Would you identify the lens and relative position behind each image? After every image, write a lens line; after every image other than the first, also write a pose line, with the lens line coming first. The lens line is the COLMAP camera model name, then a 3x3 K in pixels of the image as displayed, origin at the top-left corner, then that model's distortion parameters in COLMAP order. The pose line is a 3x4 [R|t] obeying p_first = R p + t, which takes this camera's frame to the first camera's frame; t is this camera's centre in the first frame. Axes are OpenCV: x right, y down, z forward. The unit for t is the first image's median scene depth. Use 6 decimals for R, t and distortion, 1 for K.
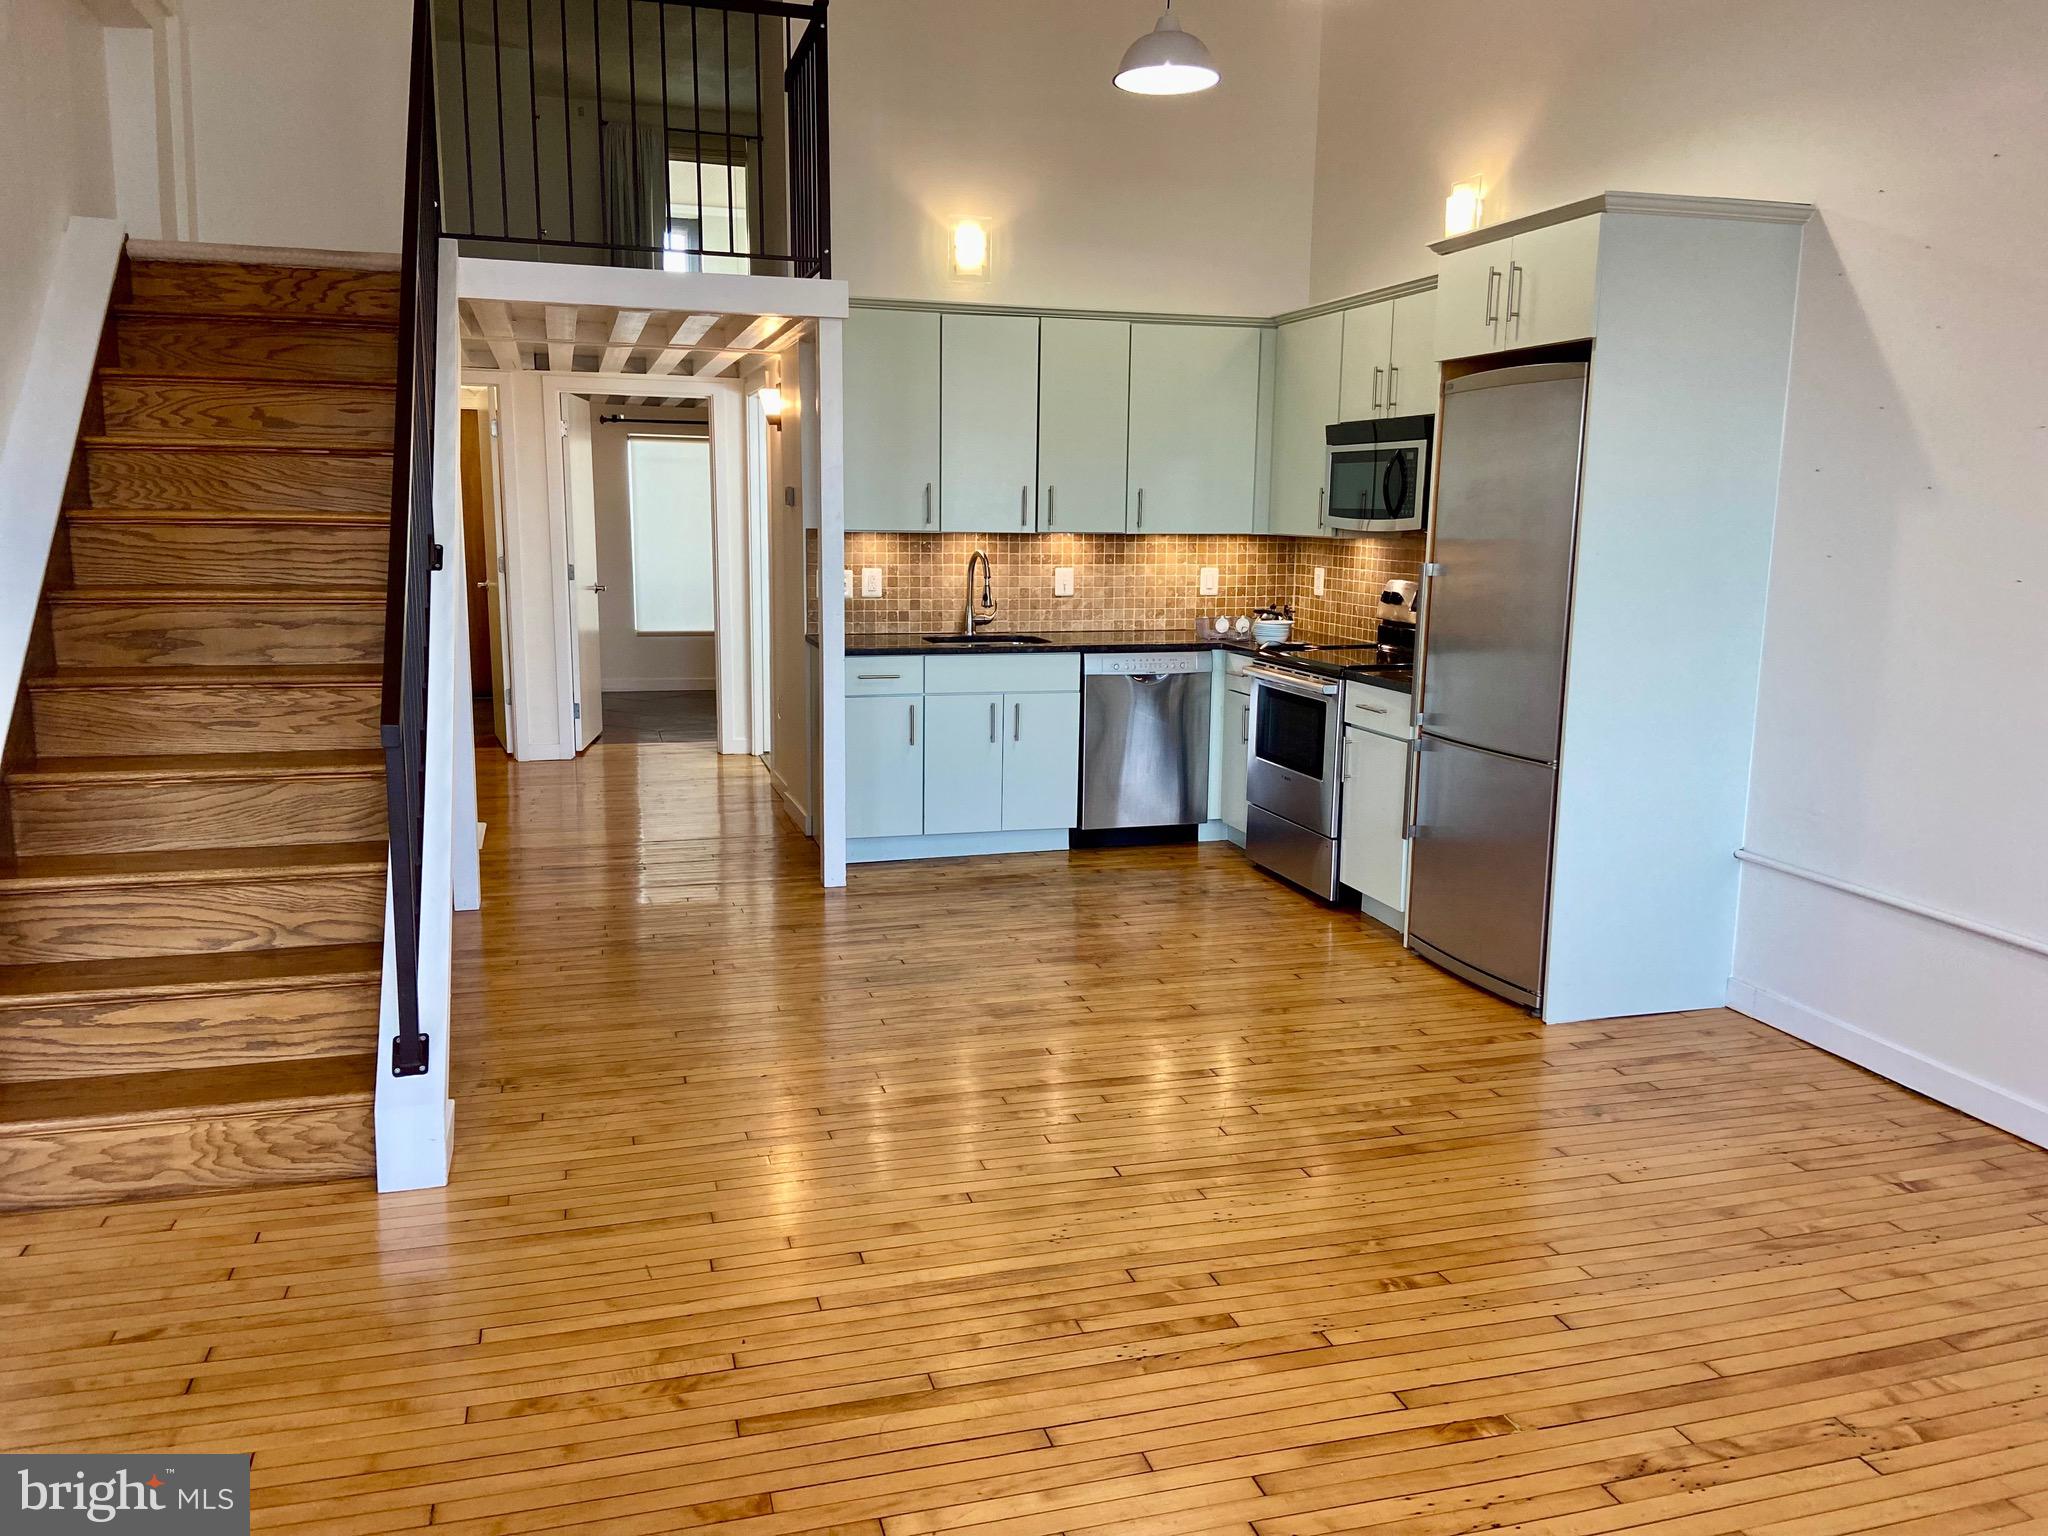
lens RADIAL K [[1543.9, 0, 1029.8], [0, 1543.9, 758.5], [0, 0, 1]] dist [0.111121, -0.148203]
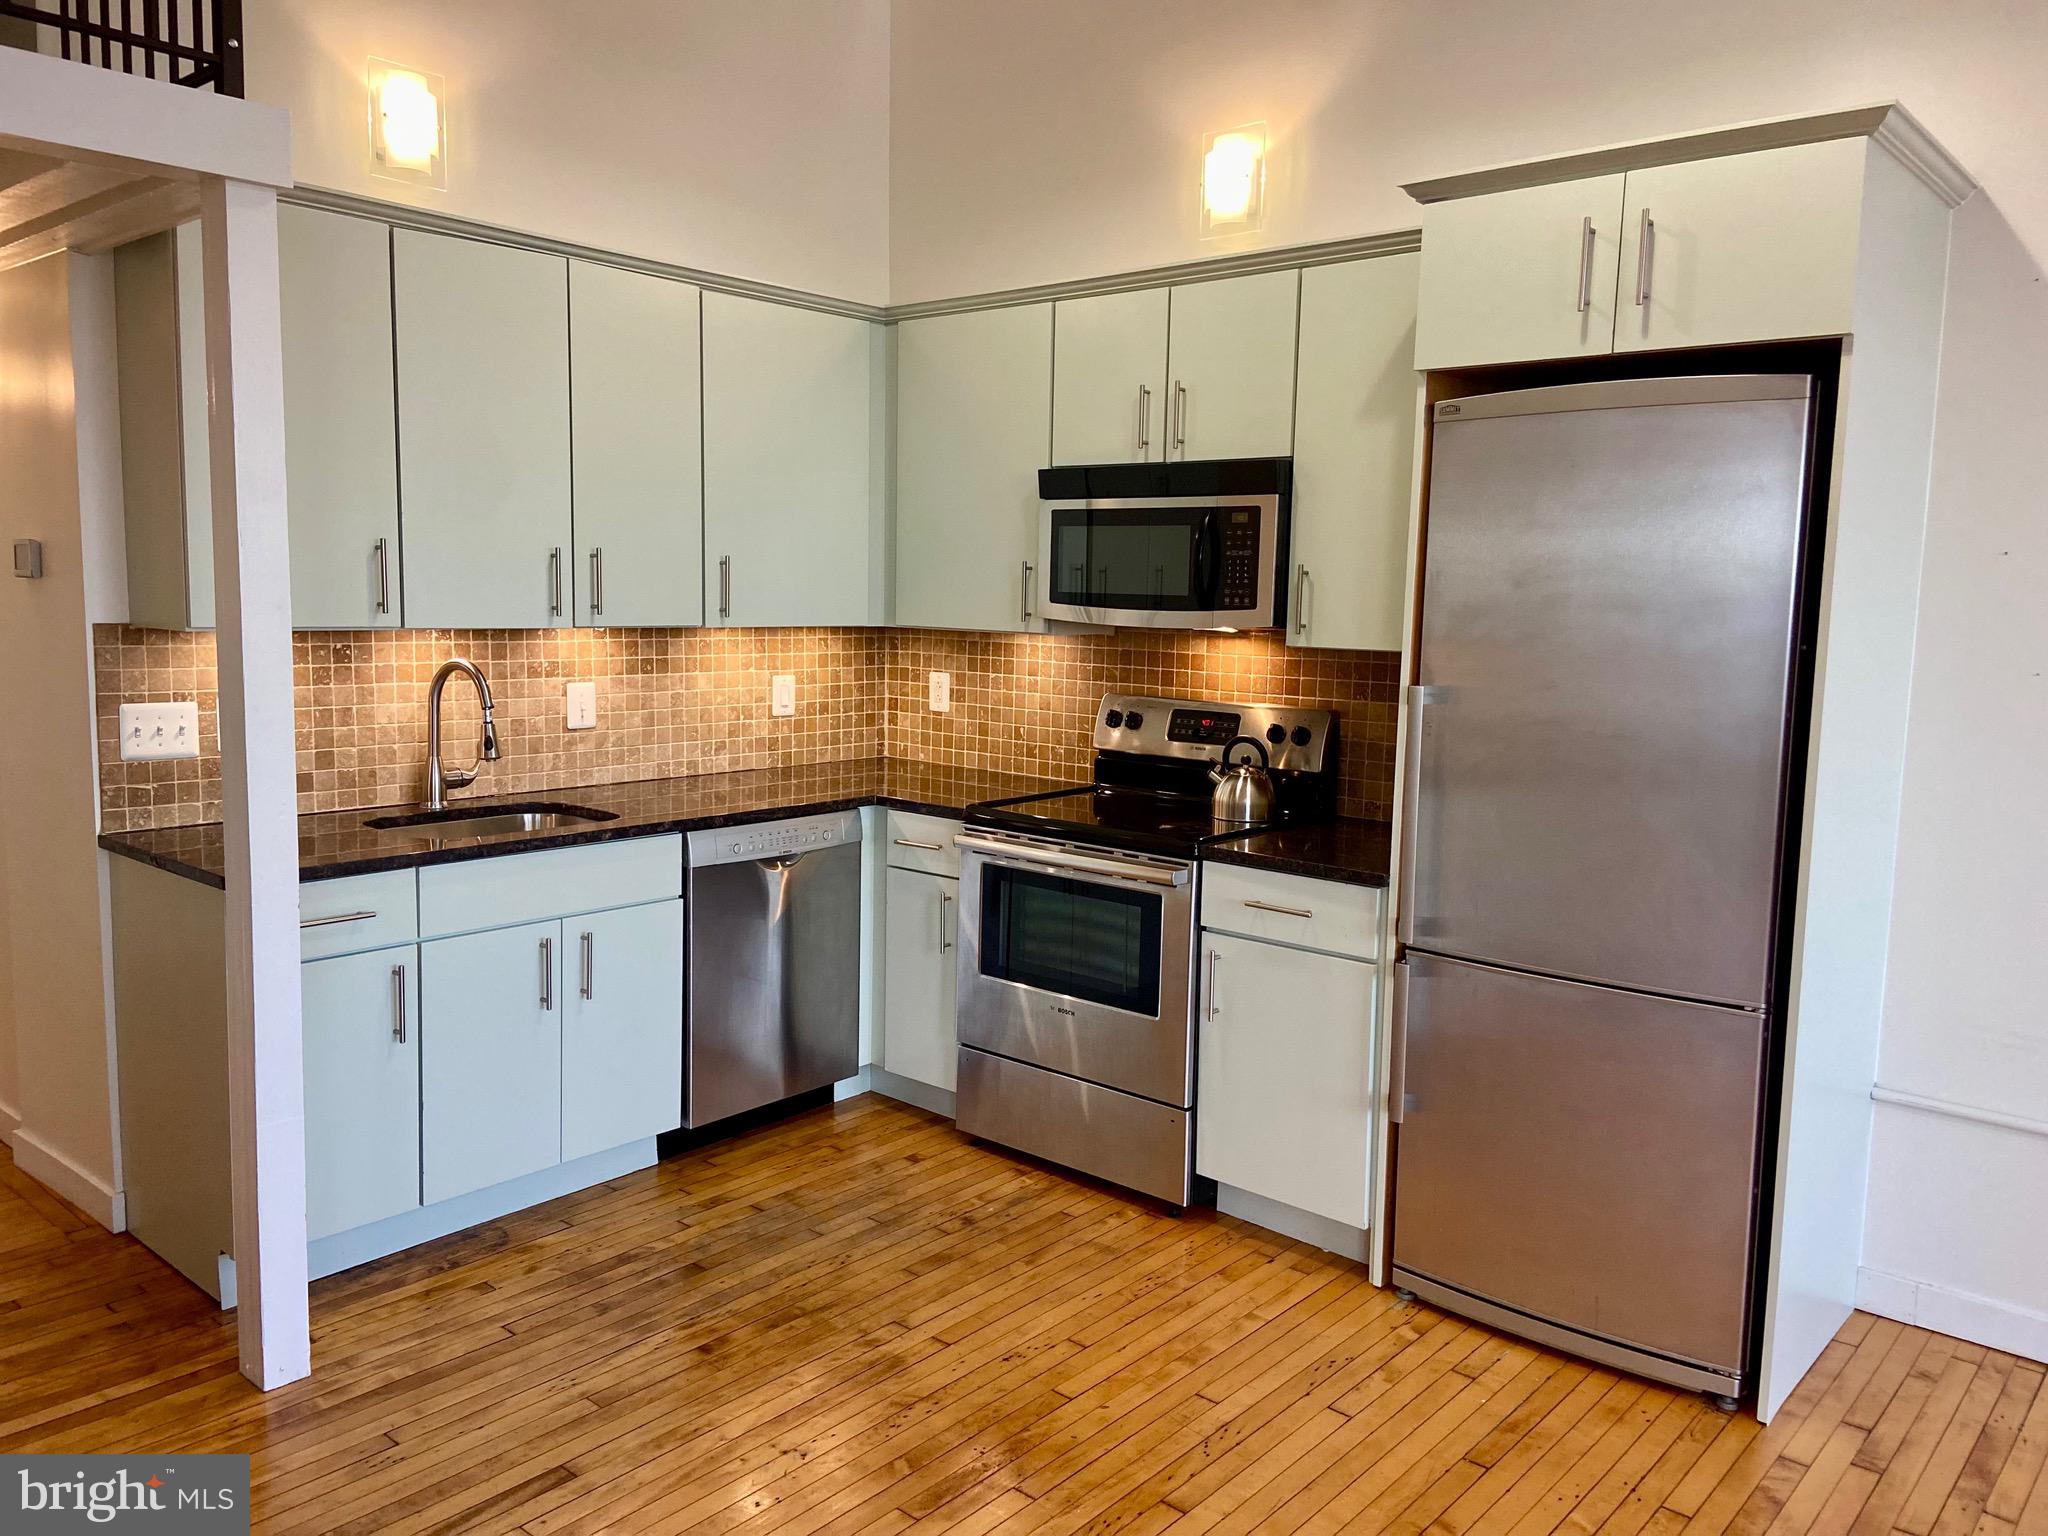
lens RADIAL K [[1531.4, 0, 1033.3], [0, 1531.4, 747.9], [0, 0, 1]] dist [0.129455, -0.165057]
pose [[0.842891, -0.052054, 0.535561, -0.159670], [0.077301, 0.996700, -0.024785, -0.071853], [-0.532503, 0.062291, 0.844133, 0.412878]]
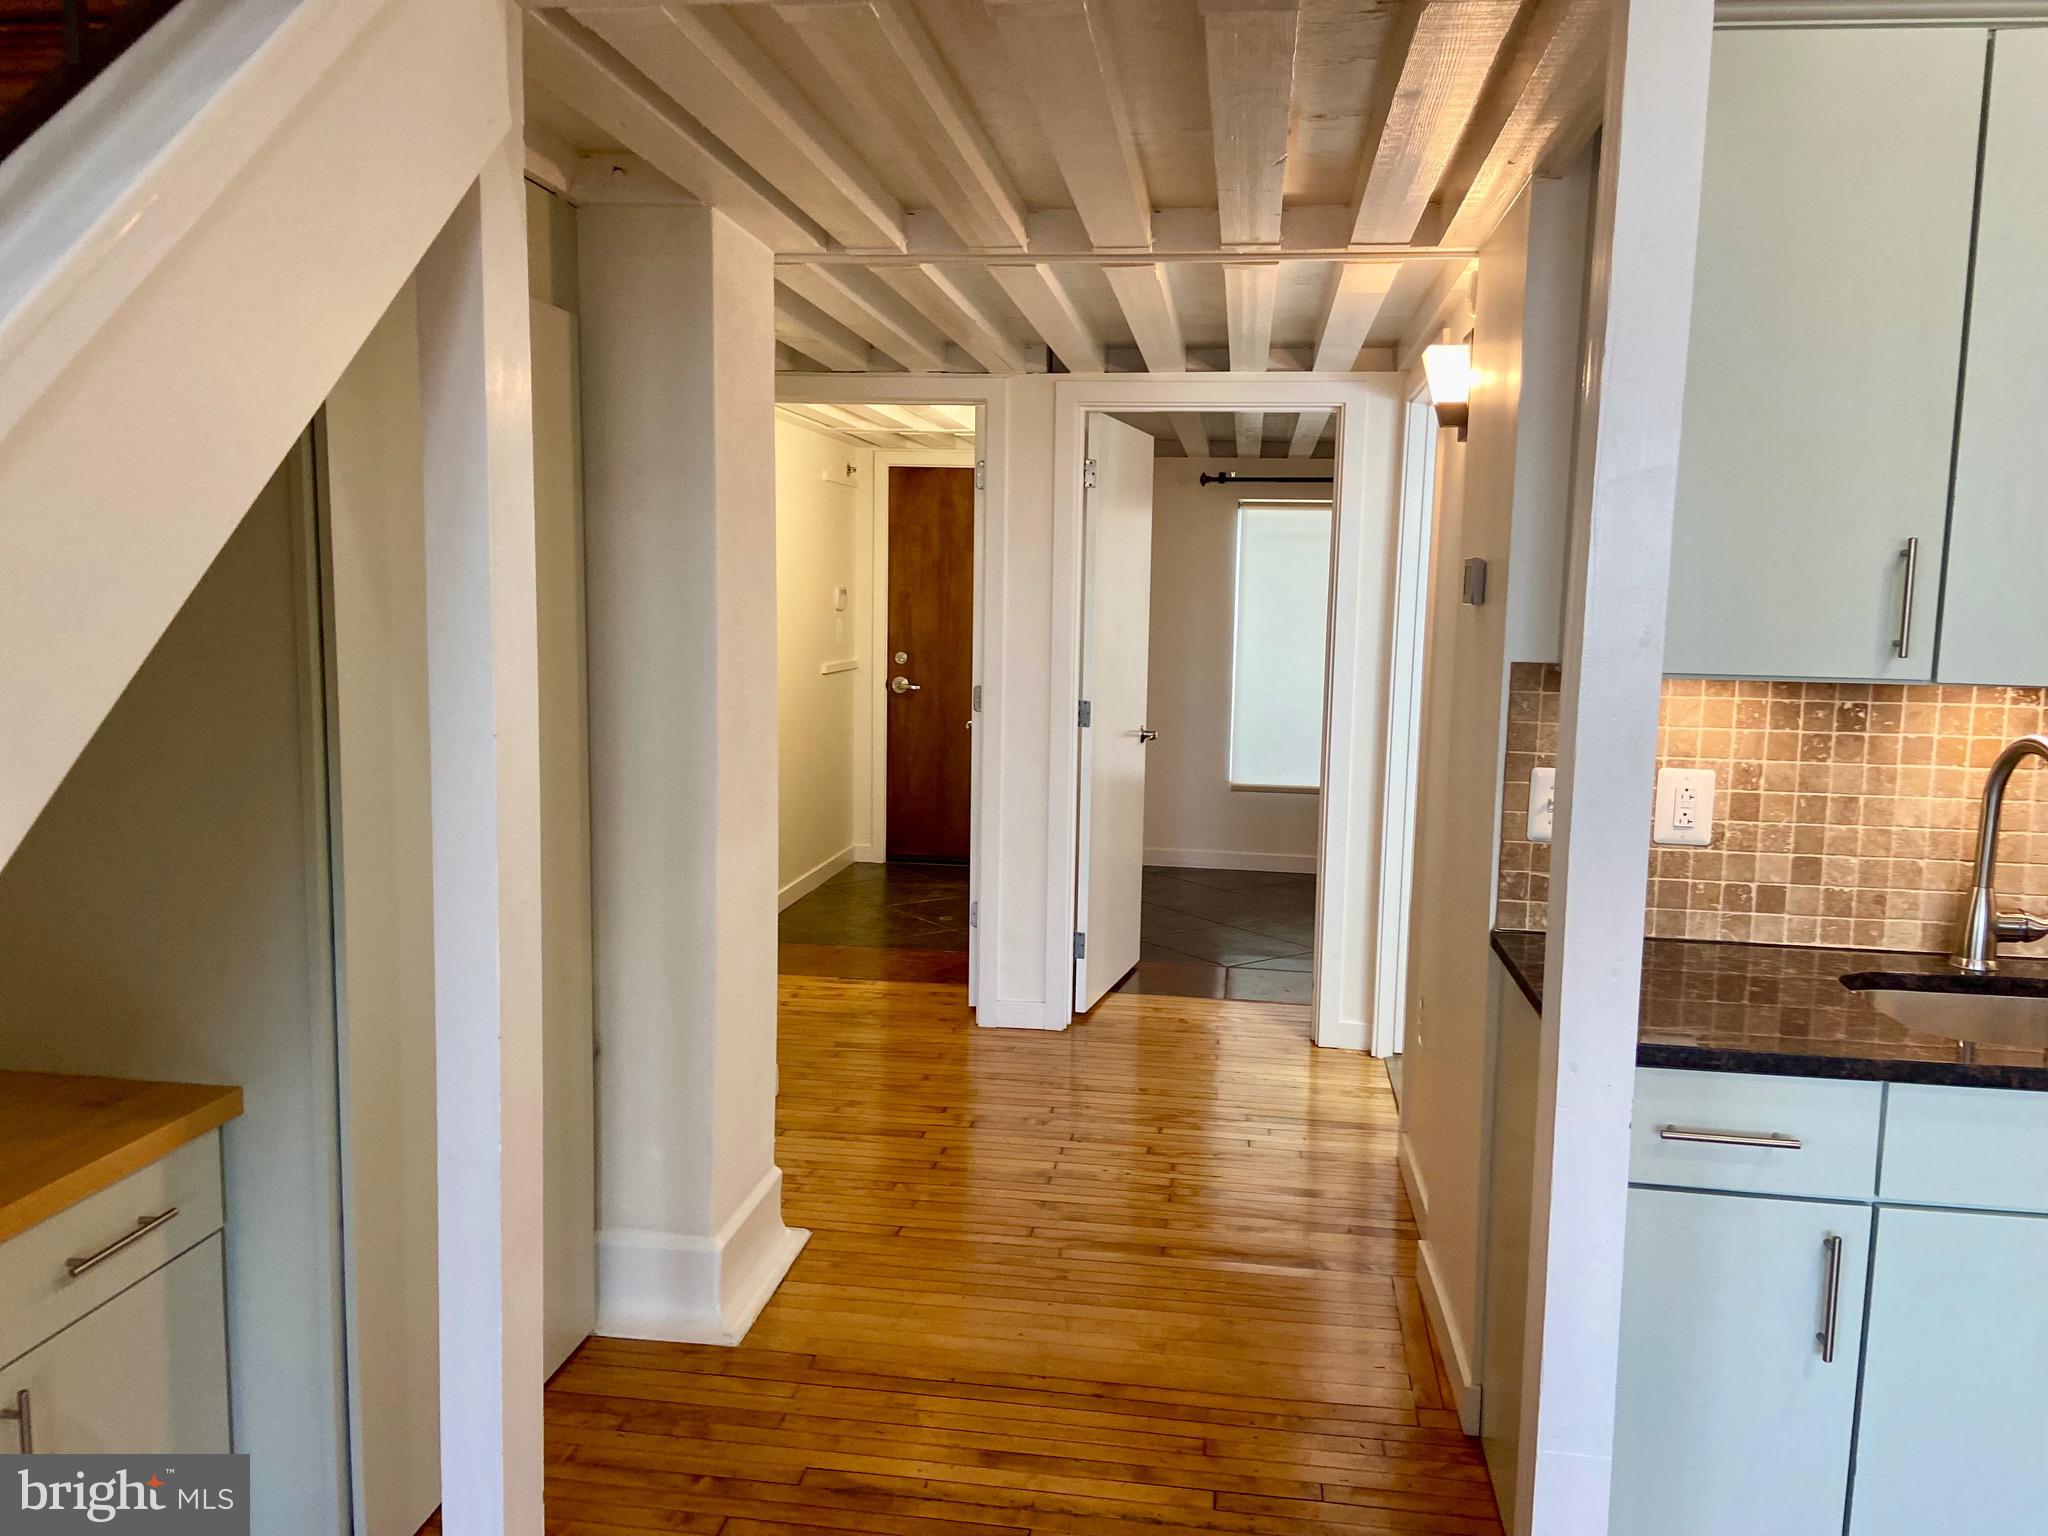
lens RADIAL K [[1543.9, 0, 1029.8], [0, 1543.9, 758.5], [0, 0, 1]] dist [0.111121, -0.148203]
pose [[0.909945, 0.053554, -0.411256, -0.091288], [-0.078949, 0.995862, -0.045000, -0.095748], [0.407145, 0.073416, 0.910408, 0.589261]]
